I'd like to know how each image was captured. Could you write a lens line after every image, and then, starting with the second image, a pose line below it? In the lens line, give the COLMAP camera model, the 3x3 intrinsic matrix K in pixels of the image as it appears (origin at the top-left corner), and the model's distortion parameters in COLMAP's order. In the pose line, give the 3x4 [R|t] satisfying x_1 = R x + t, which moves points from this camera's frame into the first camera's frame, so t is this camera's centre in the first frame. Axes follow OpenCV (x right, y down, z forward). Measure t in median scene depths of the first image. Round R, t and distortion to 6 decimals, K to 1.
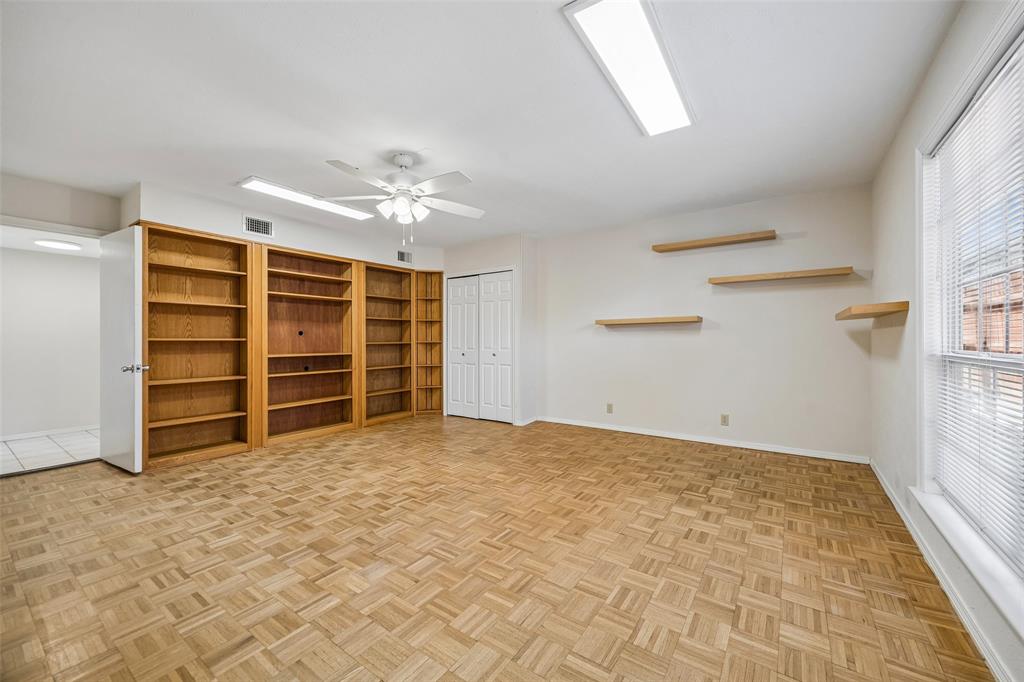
lens RADIAL K [[400.8, 0, 519.0], [0, 400.8, 342.6], [0, 0, 1]] dist [-0.000832, 0.000440]
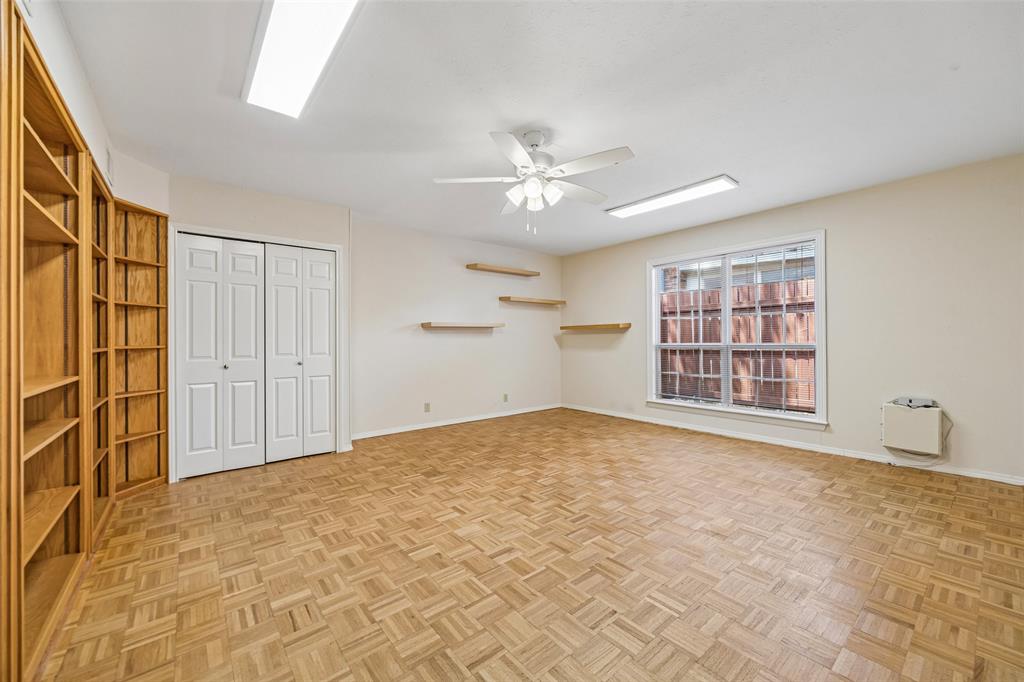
lens RADIAL K [[400.8, 0, 522.0], [0, 400.8, 337.3], [0, 0, 1]] dist [-0.000832, 0.000440]
pose [[0.261489, 0.008592, 0.965168, -0.886711], [0.013858, 0.999824, -0.012655, -0.001014], [-0.965107, 0.016685, 0.261324, 0.608100]]
